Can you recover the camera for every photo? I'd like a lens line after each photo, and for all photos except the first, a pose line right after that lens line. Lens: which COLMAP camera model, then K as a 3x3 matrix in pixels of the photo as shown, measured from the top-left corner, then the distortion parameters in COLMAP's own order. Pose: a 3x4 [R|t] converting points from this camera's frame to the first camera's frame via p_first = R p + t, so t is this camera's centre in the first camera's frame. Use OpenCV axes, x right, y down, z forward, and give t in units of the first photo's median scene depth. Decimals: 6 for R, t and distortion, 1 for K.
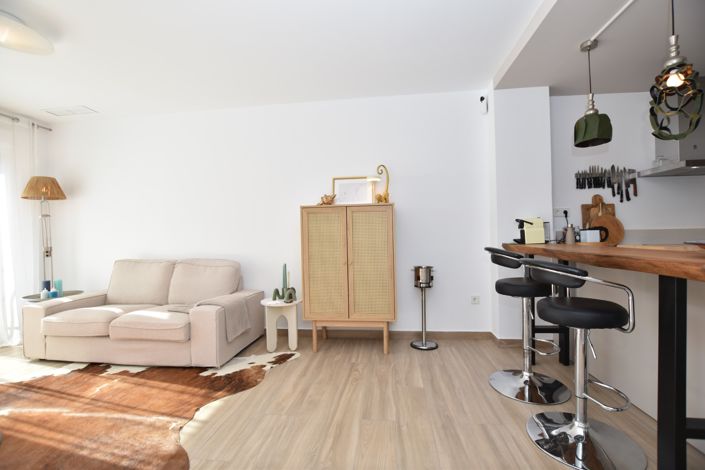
lens RADIAL K [[310.9, 0, 352.5], [0, 310.9, 235.0], [0, 0, 1]] dist [-0.031905, 0.006039]
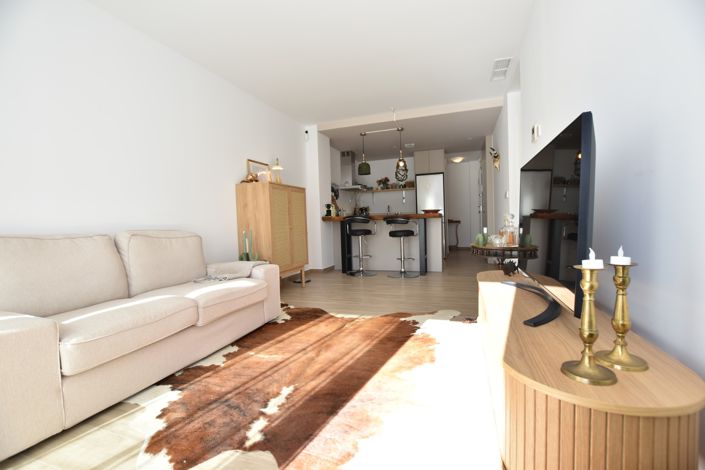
lens RADIAL K [[310.9, 0, 352.5], [0, 310.9, 235.0], [0, 0, 1]] dist [-0.031905, 0.006039]
pose [[0.230459, -0.037684, 0.972352, -1.330271], [-0.012688, 0.999049, 0.041725, 0.064370], [-0.972999, -0.021953, 0.229761, 0.419735]]
